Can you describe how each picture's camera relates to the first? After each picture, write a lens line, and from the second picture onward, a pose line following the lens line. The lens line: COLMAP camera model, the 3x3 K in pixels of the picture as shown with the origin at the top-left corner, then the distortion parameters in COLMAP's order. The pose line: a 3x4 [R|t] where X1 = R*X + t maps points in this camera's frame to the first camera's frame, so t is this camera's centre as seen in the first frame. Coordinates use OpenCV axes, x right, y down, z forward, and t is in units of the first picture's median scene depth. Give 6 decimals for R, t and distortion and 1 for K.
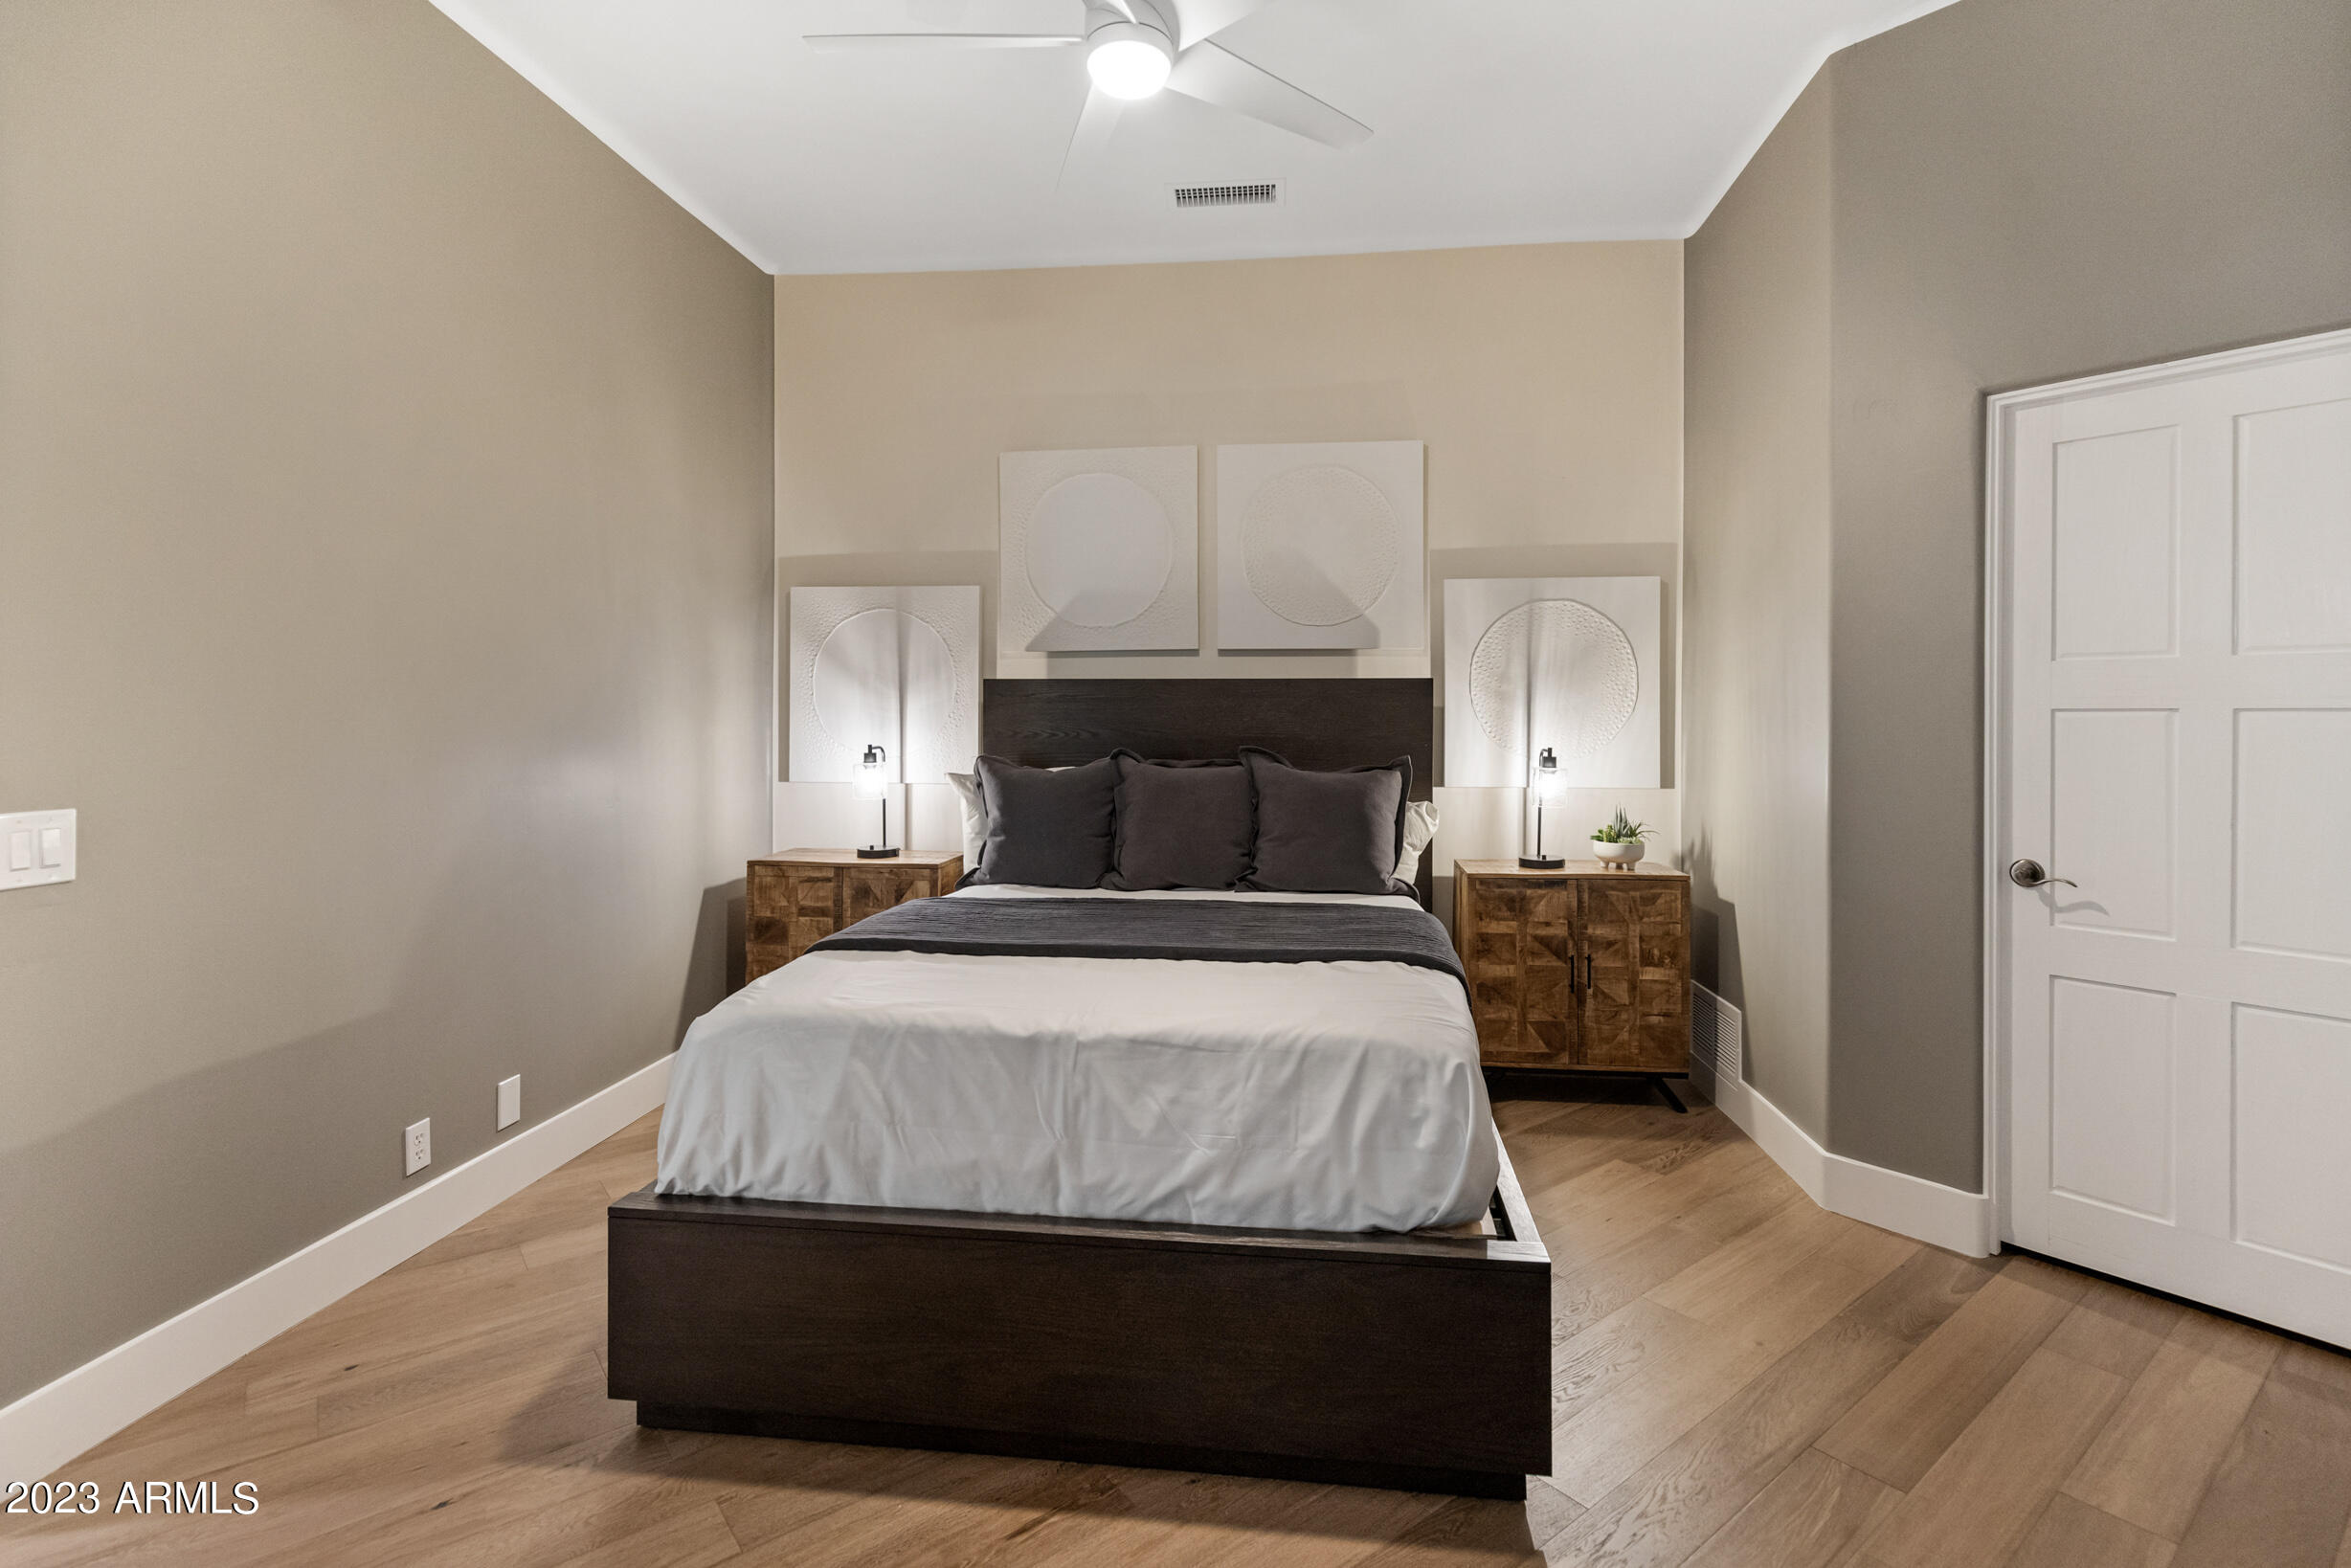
lens RADIAL K [[1109.5, 0, 1184.1], [0, 1109.5, 720.4], [0, 0, 1]] dist [0.012038, -0.000590]
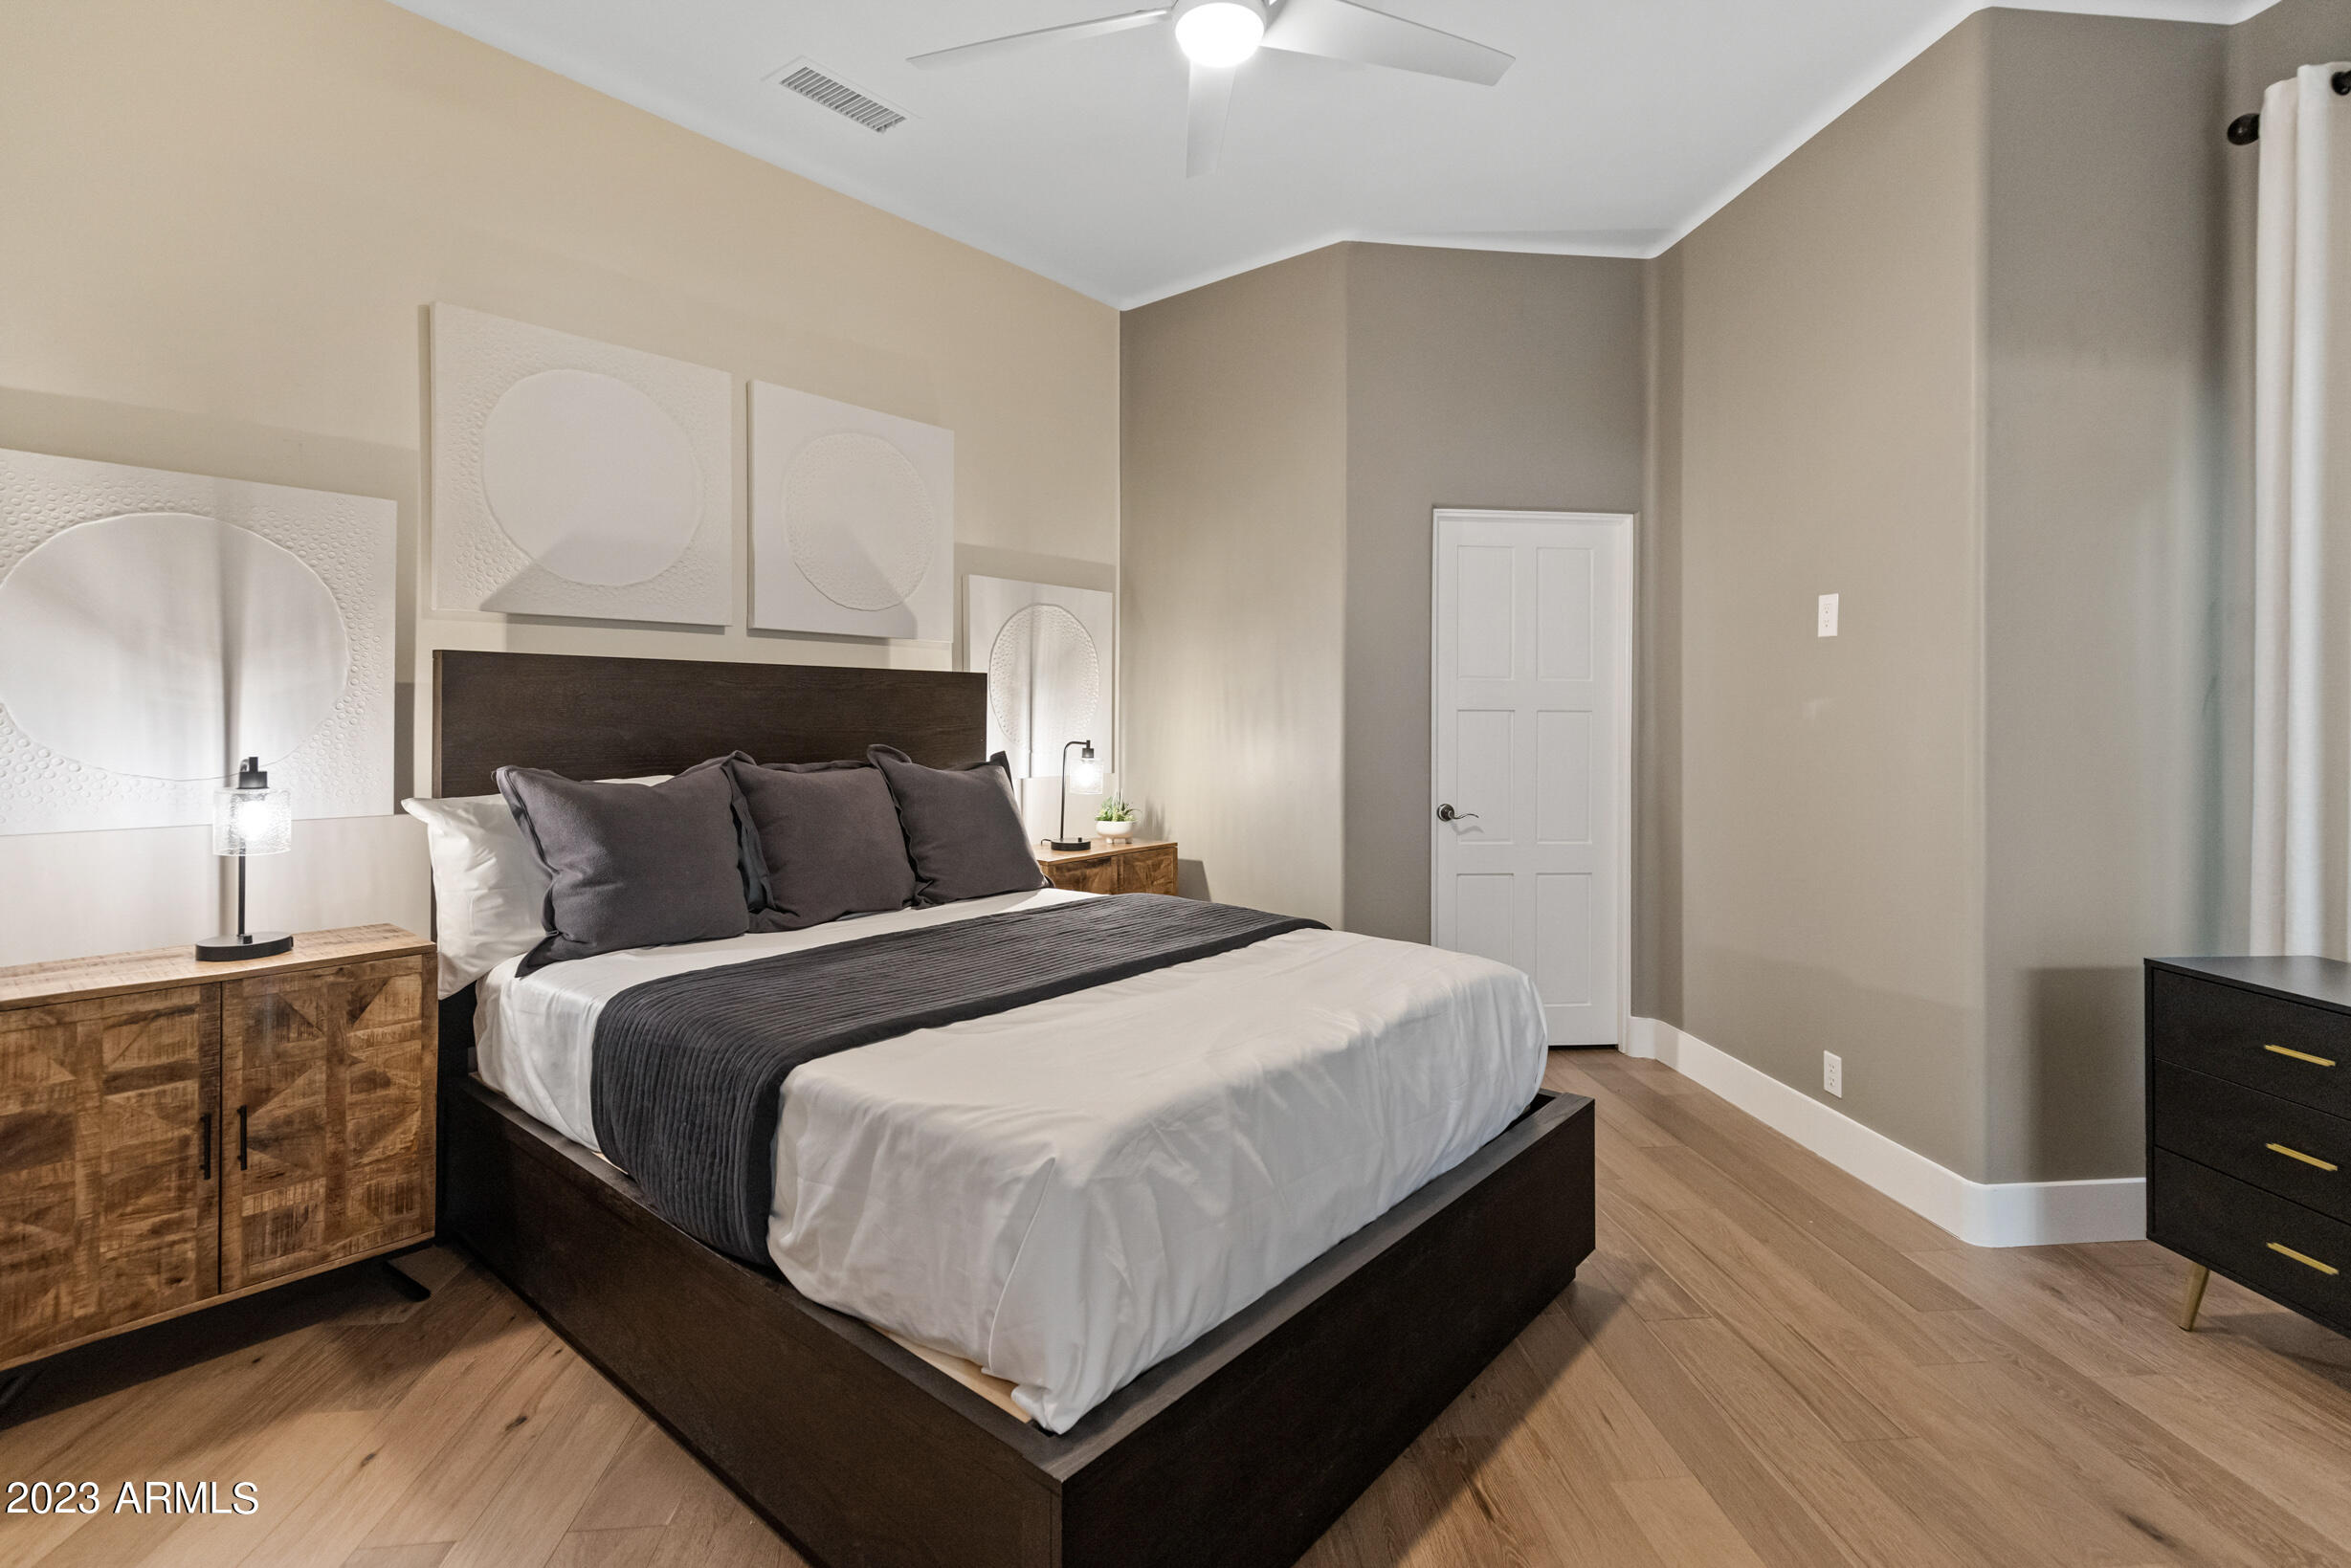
lens RADIAL K [[1109.4, 0, 1184.1], [0, 1109.4, 720.4], [0, 0, 1]] dist [0.012038, -0.000590]
pose [[0.543548, -0.002677, 0.839374, -0.511249], [-0.002841, 0.999983, 0.005029, -0.000813], [-0.839373, -0.005118, 0.543532, 0.300292]]
